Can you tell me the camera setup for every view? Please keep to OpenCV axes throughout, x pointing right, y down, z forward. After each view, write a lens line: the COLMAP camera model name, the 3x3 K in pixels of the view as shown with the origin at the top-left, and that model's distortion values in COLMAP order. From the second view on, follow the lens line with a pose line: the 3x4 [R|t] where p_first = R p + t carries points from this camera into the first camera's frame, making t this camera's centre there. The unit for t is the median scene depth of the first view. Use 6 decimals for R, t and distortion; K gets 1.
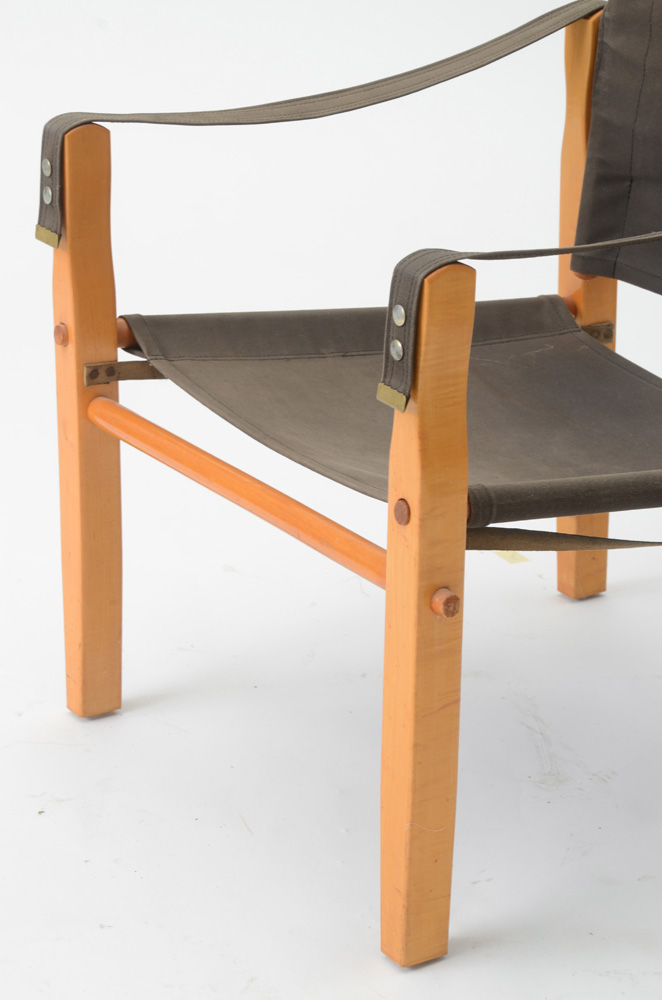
lens RADIAL K [[2562.5, 0, 327.9], [0, 2562.5, 516.4], [0, 0, 1]] dist [0.520314, 1.540572]
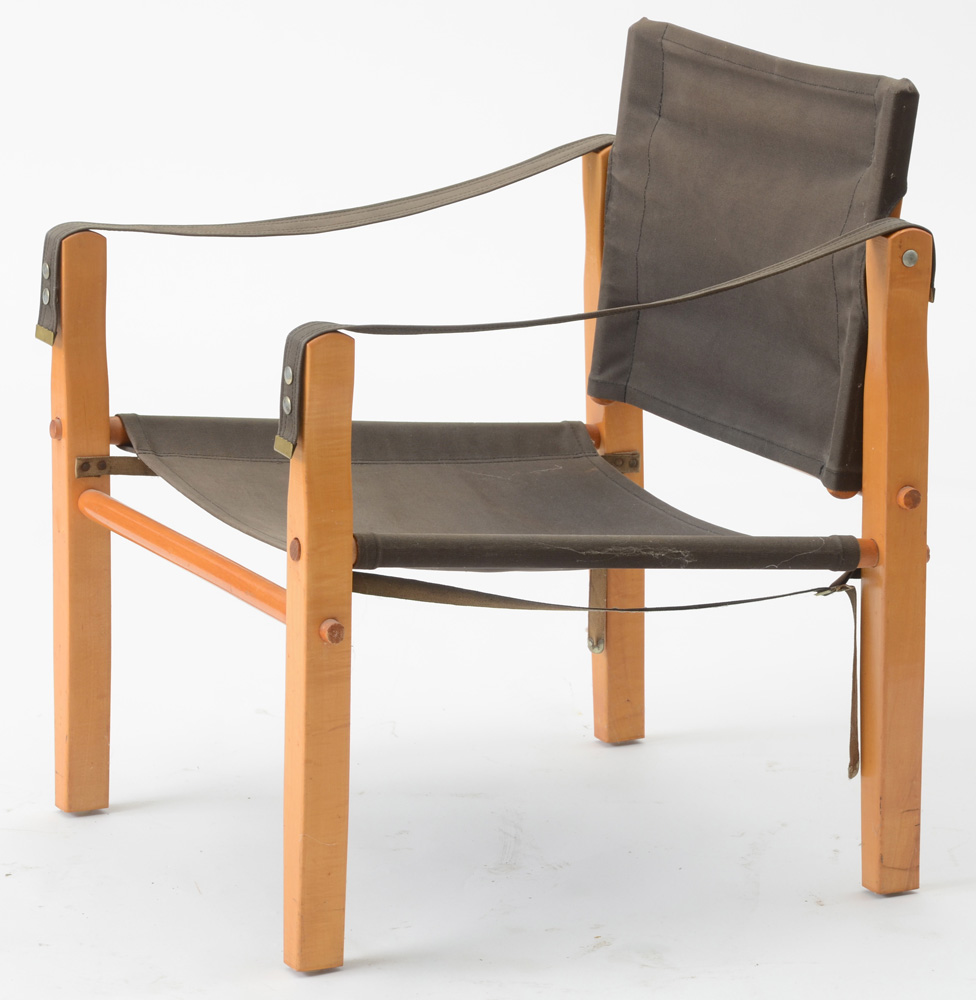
lens RADIAL K [[4769.0, 0, 487.7], [0, 4769.0, 520.3], [0, 0, 1]] dist [0.705999, 3.713446]
pose [[0.994326, 0.024455, -0.103529, 0.273914], [-0.037270, 0.991617, -0.123721, 0.201256], [0.099635, 0.126878, 0.986902, -0.899440]]
